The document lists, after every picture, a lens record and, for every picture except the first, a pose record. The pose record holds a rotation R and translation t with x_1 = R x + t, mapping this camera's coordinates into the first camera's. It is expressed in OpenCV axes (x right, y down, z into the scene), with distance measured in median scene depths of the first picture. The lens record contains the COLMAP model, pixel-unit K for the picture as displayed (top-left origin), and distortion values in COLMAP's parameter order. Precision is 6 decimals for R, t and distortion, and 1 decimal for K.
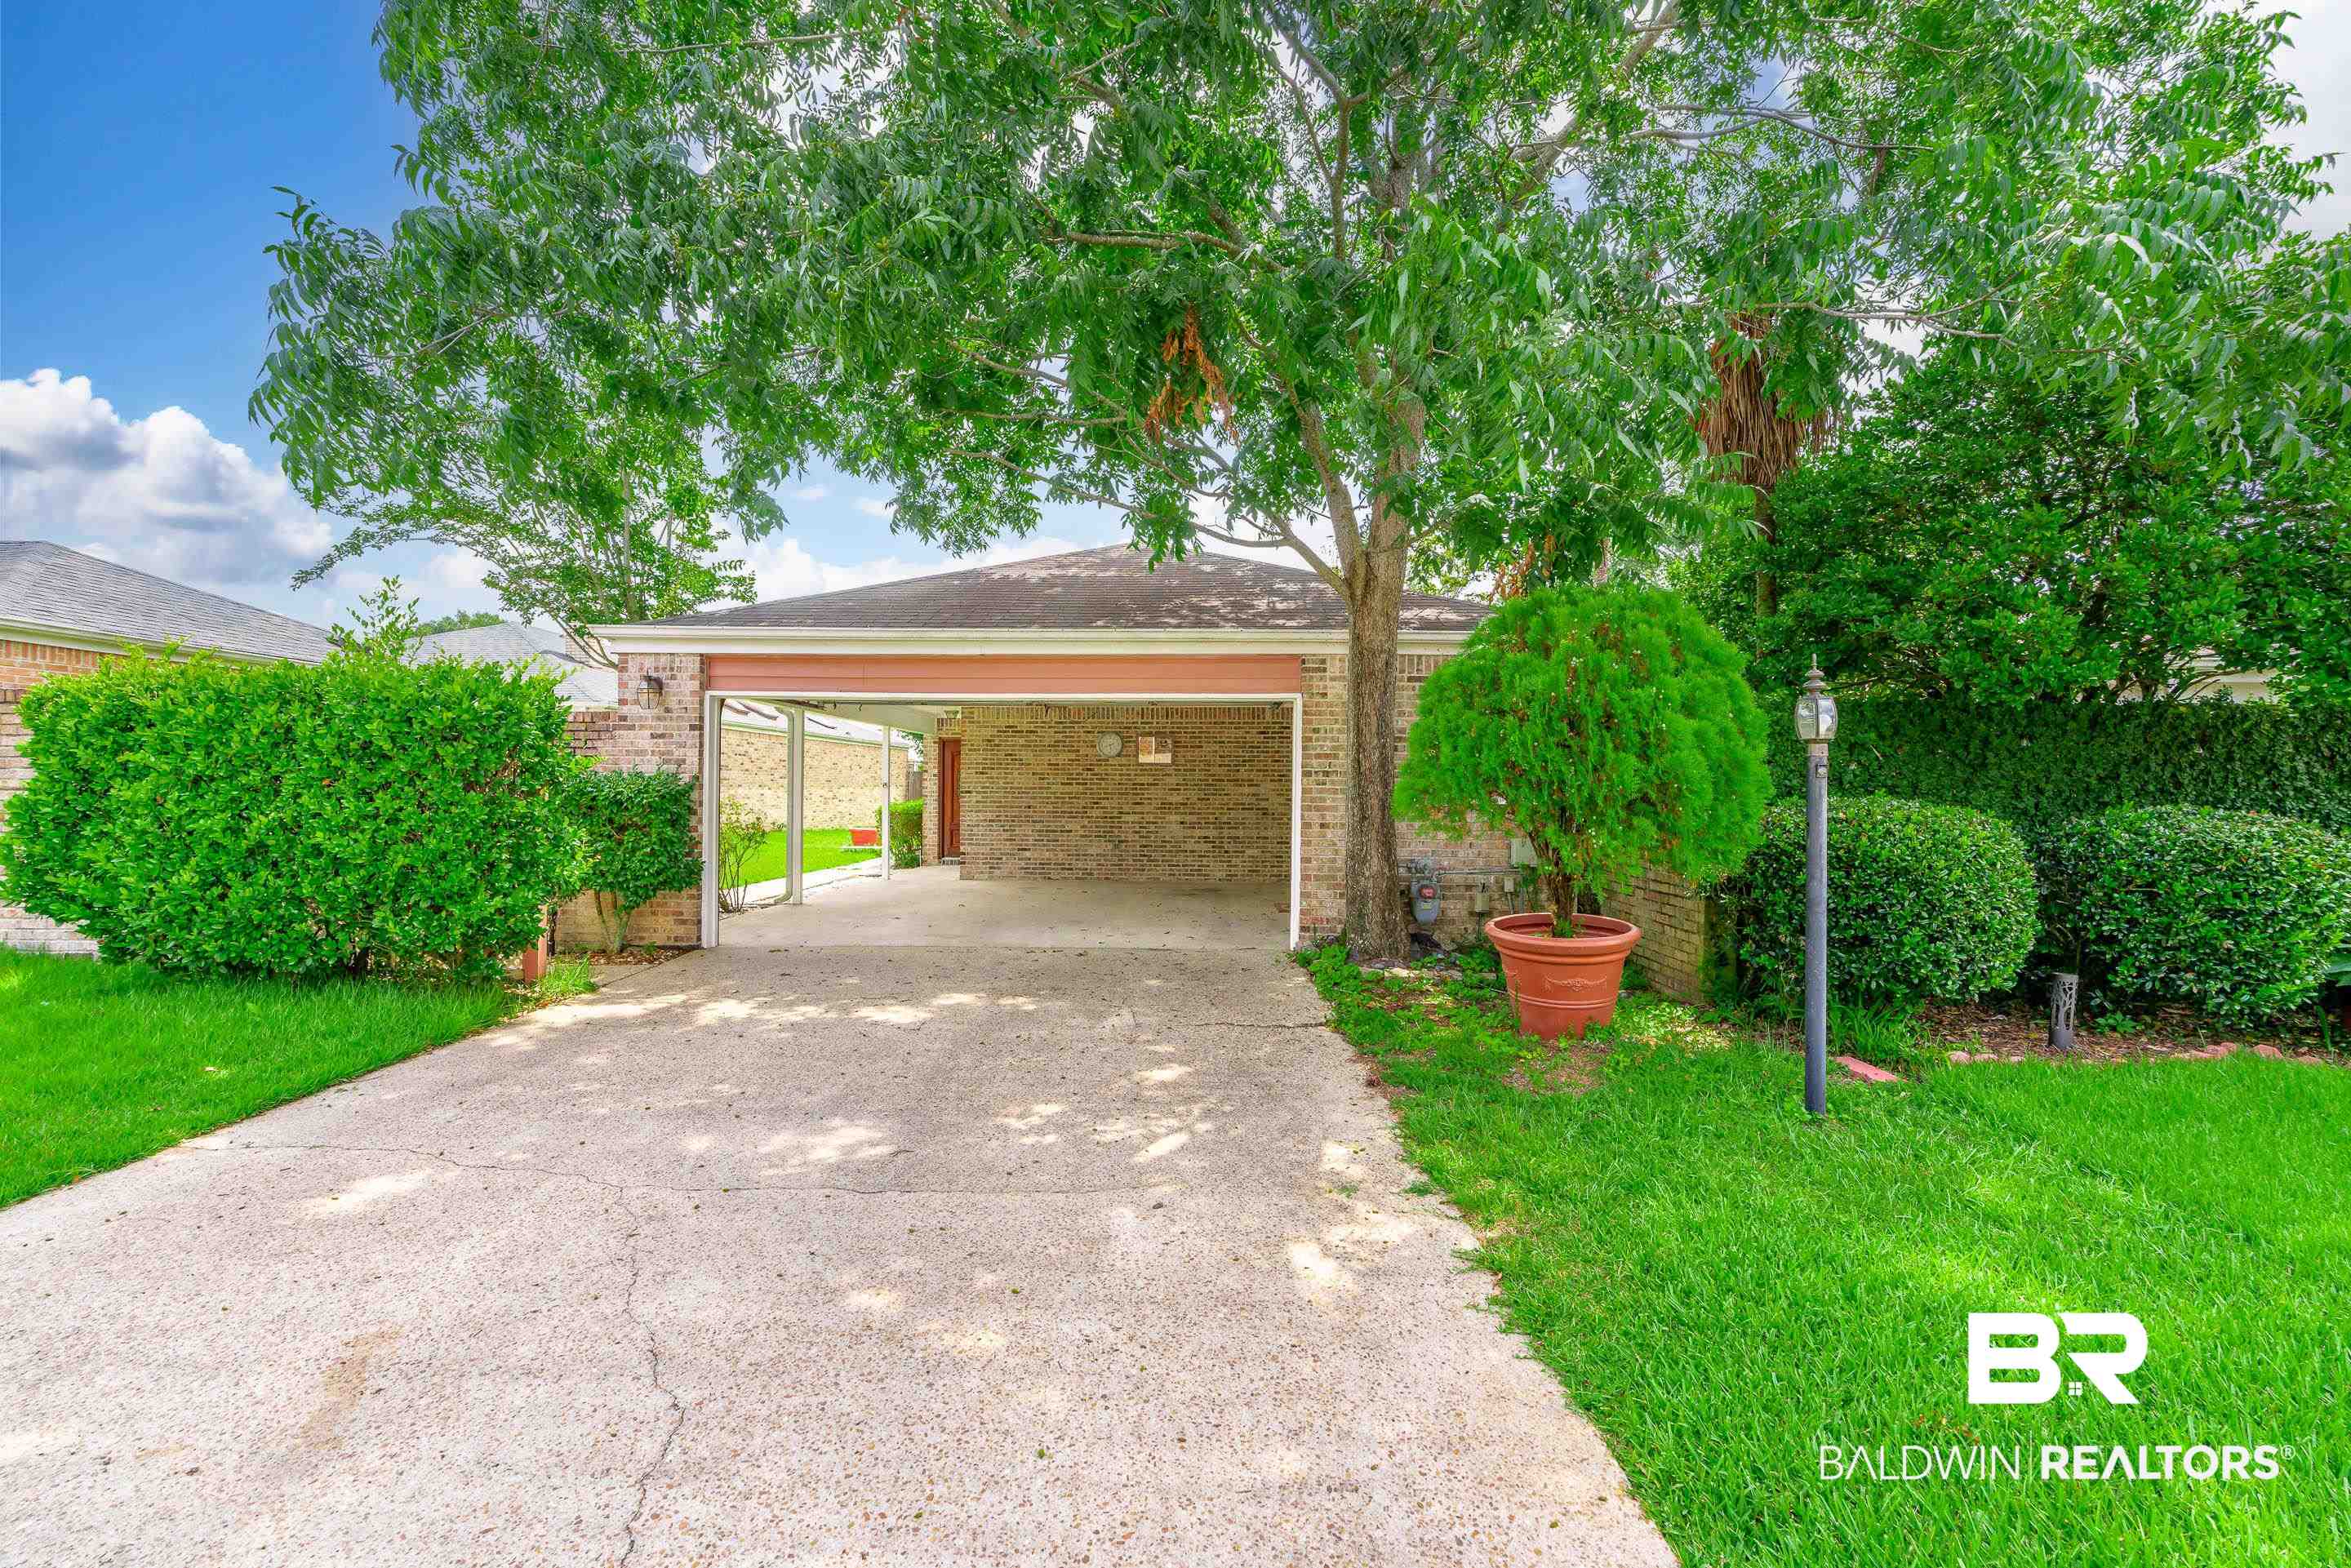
lens RADIAL K [[1074.9, 0, 1176.2], [0, 1074.9, 766.6], [0, 0, 1]] dist [-0.010781, 0.001154]
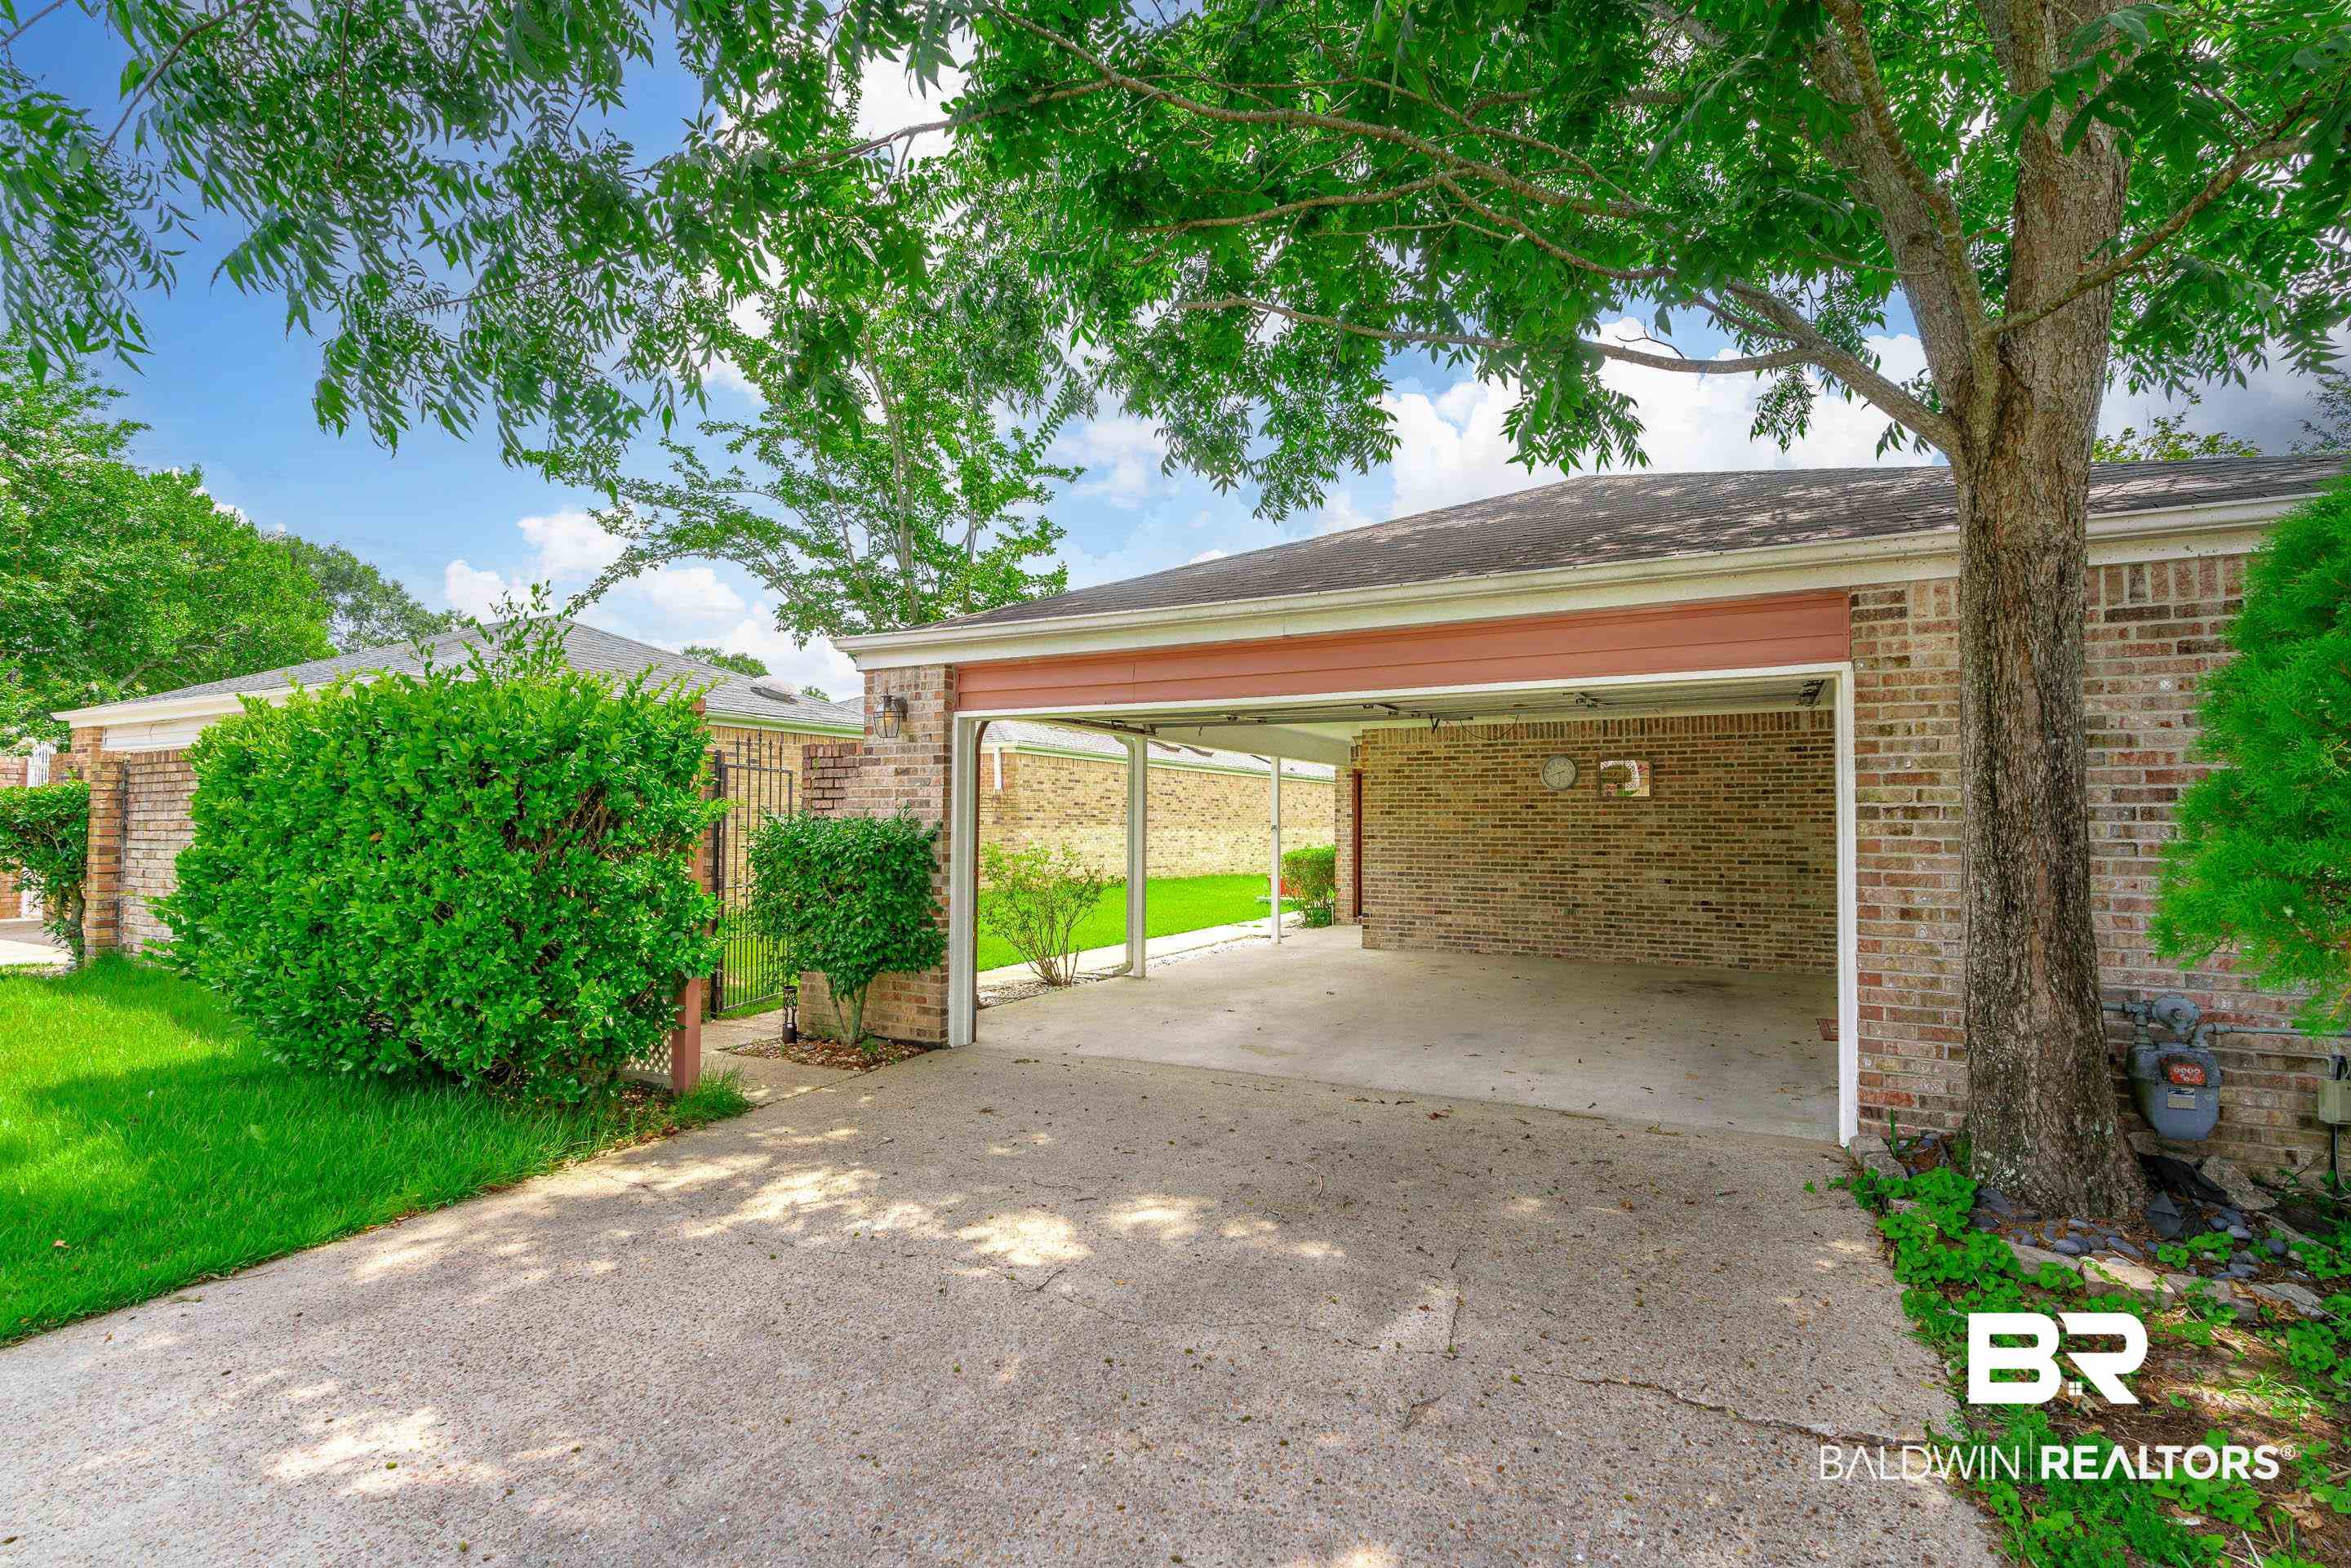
lens RADIAL K [[1083.9, 0, 1179.8], [0, 1083.9, 782.1], [0, 0, 1]] dist [-0.002682, 0.001204]
pose [[0.898176, -0.020629, -0.439152, 0.051928], [0.011792, 0.999670, -0.022841, -0.000304], [0.439478, 0.015337, 0.898123, 0.374062]]
